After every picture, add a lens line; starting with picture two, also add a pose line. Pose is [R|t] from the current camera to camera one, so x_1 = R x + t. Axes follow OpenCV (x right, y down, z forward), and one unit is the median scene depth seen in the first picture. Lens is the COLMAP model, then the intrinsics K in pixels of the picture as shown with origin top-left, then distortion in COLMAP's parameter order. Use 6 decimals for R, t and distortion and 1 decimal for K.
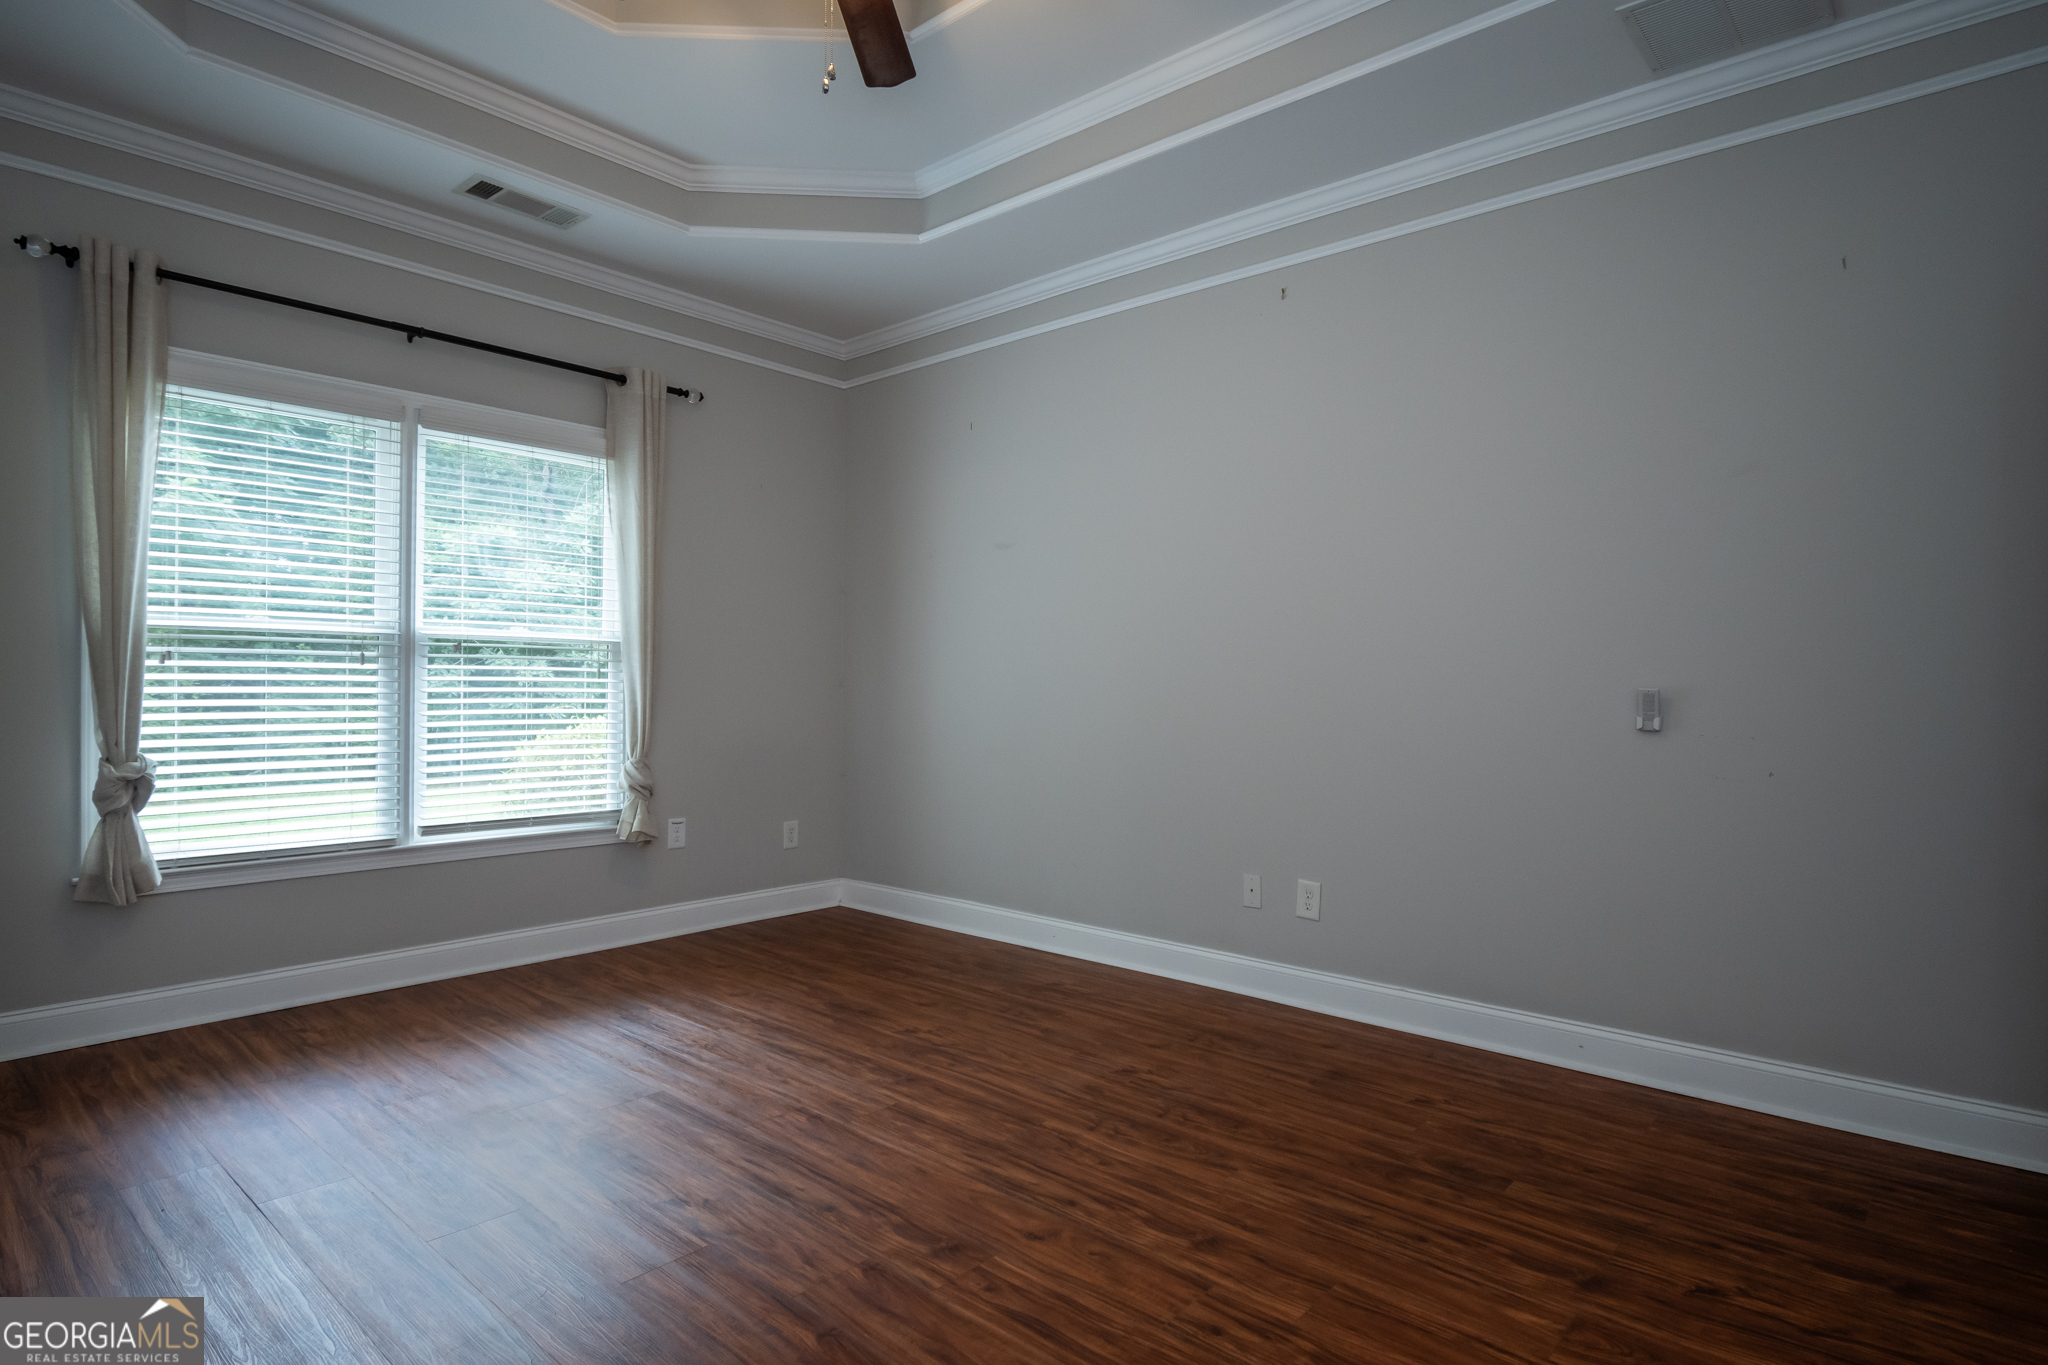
lens RADIAL K [[1088.8, 0, 1024.0], [0, 1088.8, 682.5], [0, 0, 1]] dist [-0.001804, -0.000594]
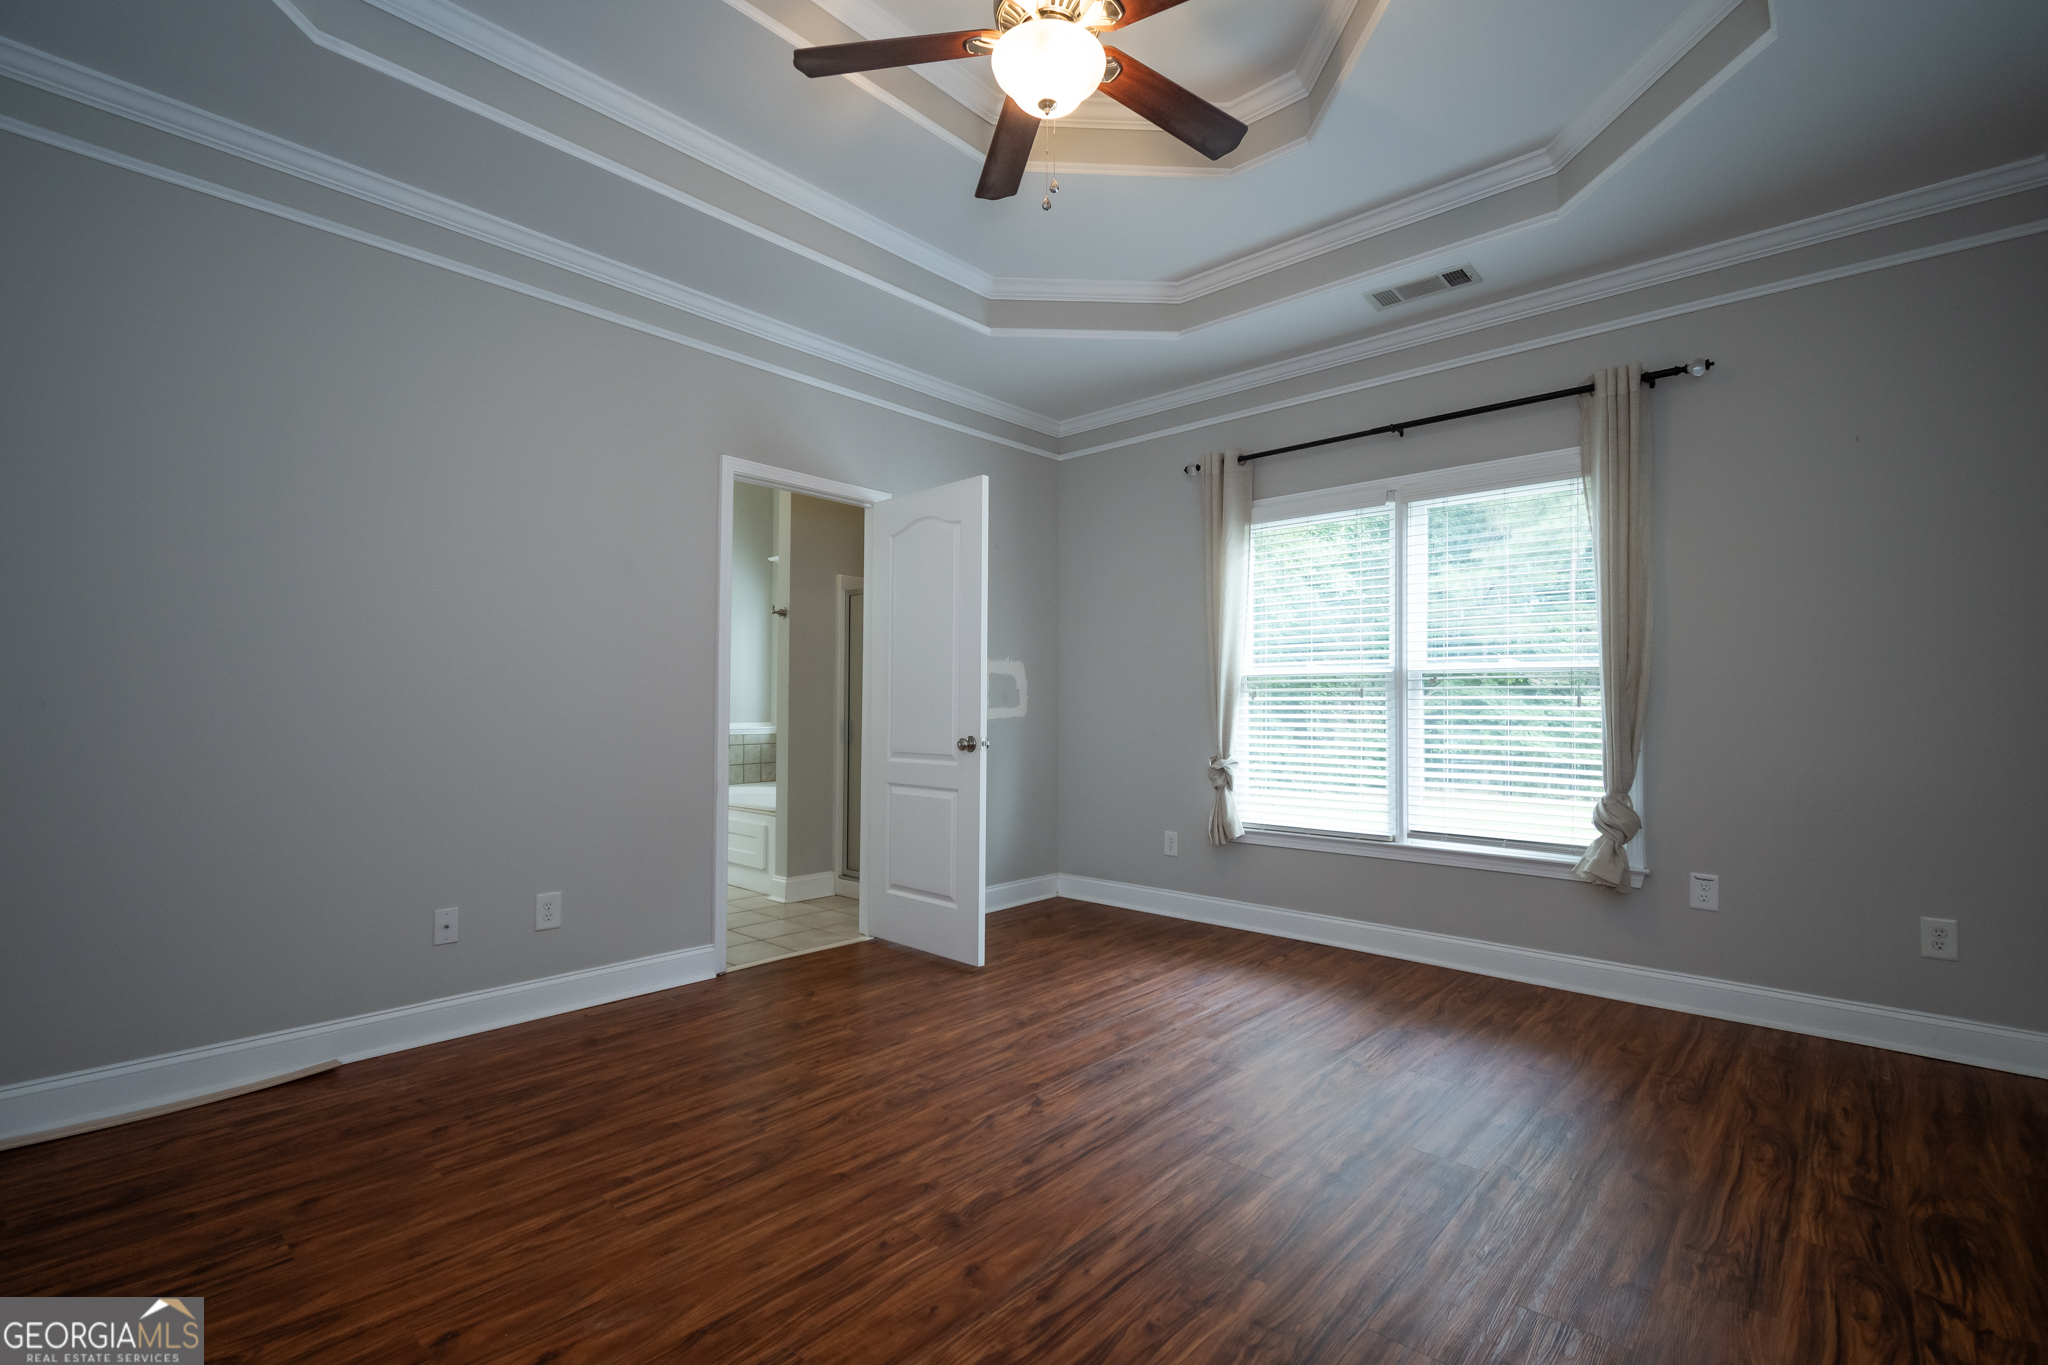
lens RADIAL K [[906.0, 0, 1024.8], [0, 906.0, 690.8], [0, 0, 1]] dist [0.000919, 0.000169]
pose [[-0.013514, -0.025583, -0.999581, 0.542670], [-0.001056, 0.999672, -0.025571, 0.004313], [0.999908, 0.000710, -0.013537, 0.683478]]
